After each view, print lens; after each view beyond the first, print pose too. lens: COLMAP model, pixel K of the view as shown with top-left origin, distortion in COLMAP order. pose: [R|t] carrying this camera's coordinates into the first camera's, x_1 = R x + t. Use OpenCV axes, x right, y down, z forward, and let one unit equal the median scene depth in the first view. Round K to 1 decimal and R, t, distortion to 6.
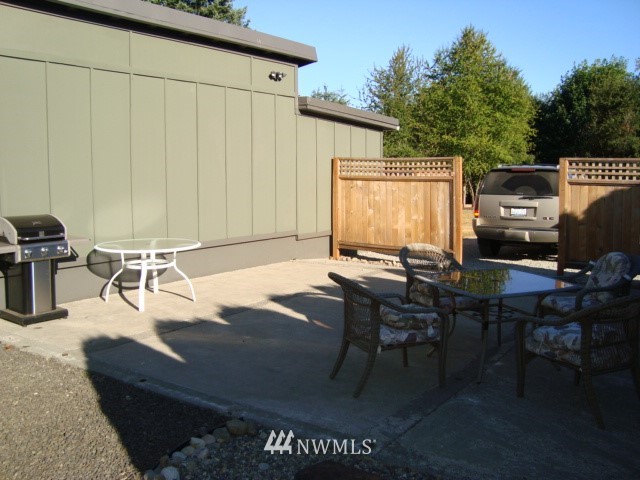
lens RADIAL K [[631.2, 0, 320.0], [0, 631.2, 240.0], [0, 0, 1]] dist [-0.209355, 0.225376]
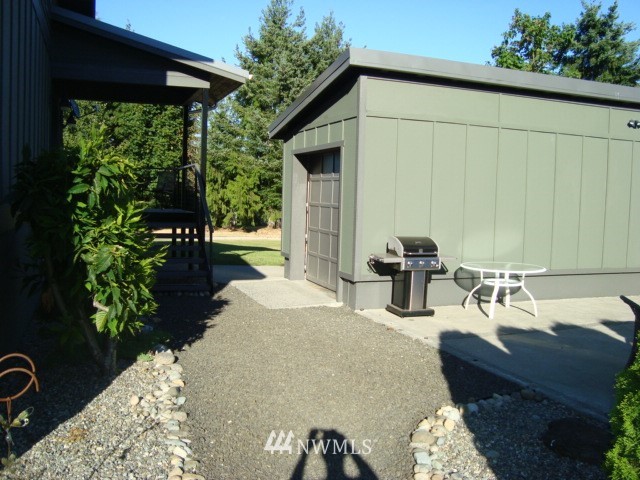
lens RADIAL K [[631.2, 0, 320.0], [0, 631.2, 240.0], [0, 0, 1]] dist [-0.209355, 0.225376]
pose [[0.818413, 0.062641, -0.571206, 0.142880], [-0.089557, 0.995798, -0.019112, 0.011882], [0.567609, 0.066797, 0.820584, -0.249524]]
